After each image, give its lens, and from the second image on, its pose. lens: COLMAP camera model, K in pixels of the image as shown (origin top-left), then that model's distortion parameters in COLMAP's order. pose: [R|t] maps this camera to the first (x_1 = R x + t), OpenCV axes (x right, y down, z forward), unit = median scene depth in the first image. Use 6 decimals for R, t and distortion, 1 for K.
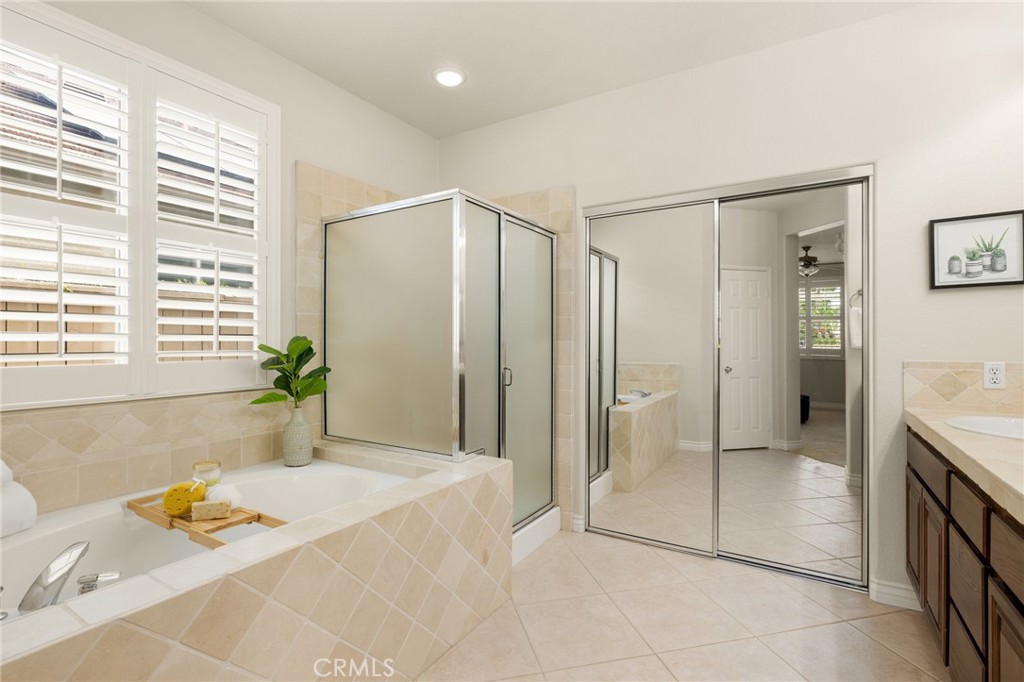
lens RADIAL K [[480.6, 0, 512.7], [0, 480.6, 338.7], [0, 0, 1]] dist [-0.014687, 0.000342]
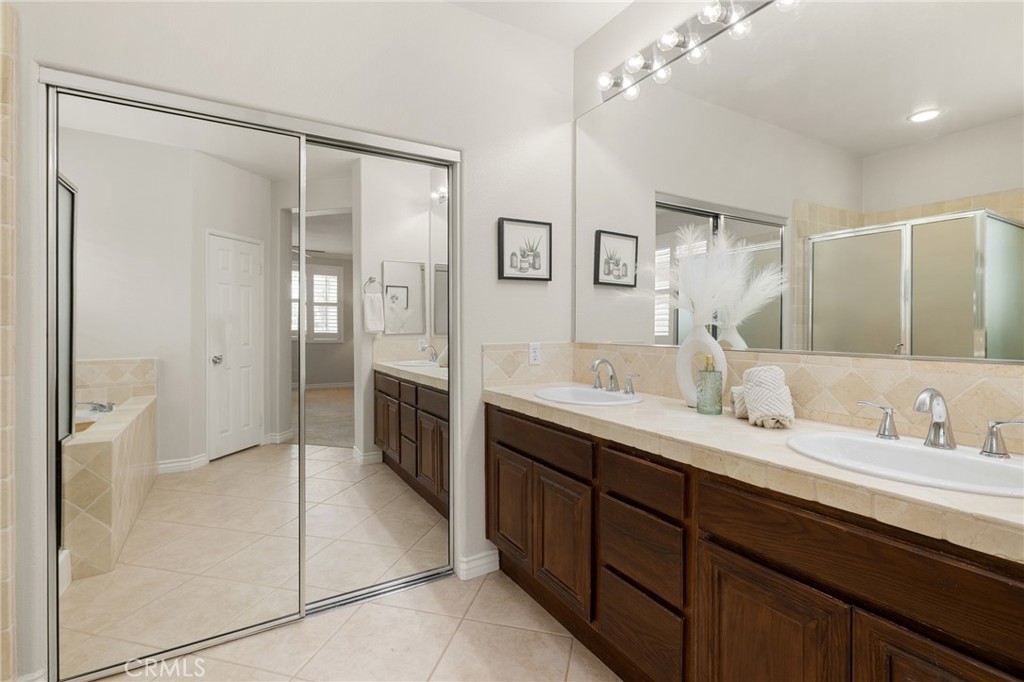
lens RADIAL K [[480.6, 0, 520.9], [0, 480.6, 323.4], [0, 0, 1]] dist [-0.014687, 0.000342]
pose [[0.453025, -0.000018, 0.891498, -0.101859], [-0.003854, 0.999991, 0.001978, -0.002920], [-0.891489, -0.004332, 0.453021, 0.434671]]
